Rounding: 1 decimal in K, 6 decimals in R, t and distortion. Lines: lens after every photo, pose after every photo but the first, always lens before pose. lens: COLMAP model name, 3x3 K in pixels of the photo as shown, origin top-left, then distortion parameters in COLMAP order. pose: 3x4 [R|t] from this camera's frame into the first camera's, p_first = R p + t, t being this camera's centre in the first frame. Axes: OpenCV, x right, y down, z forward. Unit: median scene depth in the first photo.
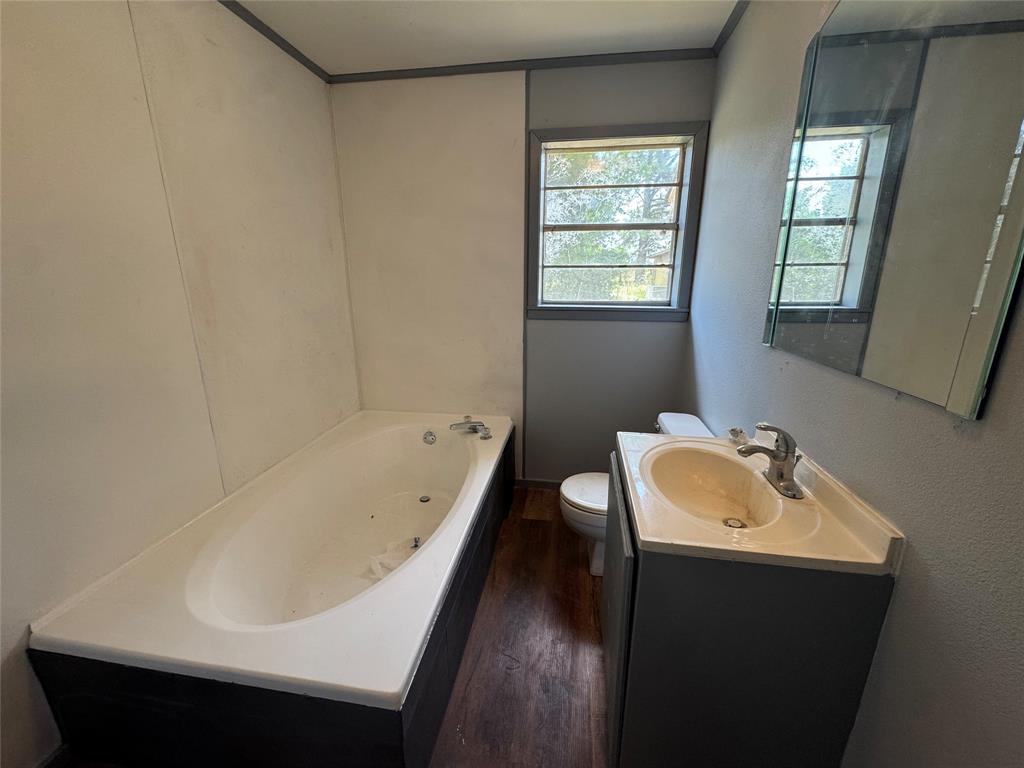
lens RADIAL K [[408.2, 0, 512.0], [0, 408.2, 384.0], [0, 0, 1]] dist [-0.001241, 0.000139]
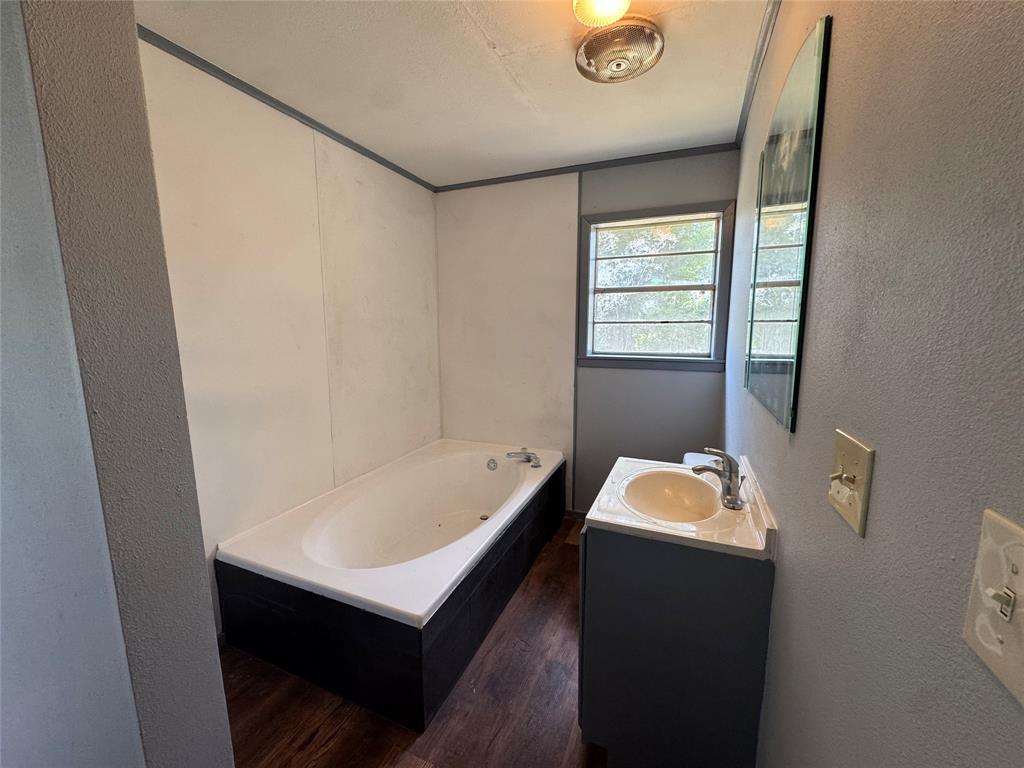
lens RADIAL K [[408.2, 0, 512.0], [0, 408.2, 384.0], [0, 0, 1]] dist [-0.001241, 0.000139]
pose [[0.970371, 0.031601, -0.239543, 0.141192], [-0.061058, 0.991305, -0.116564, 0.038727], [0.233777, 0.127737, 0.963863, -0.166054]]
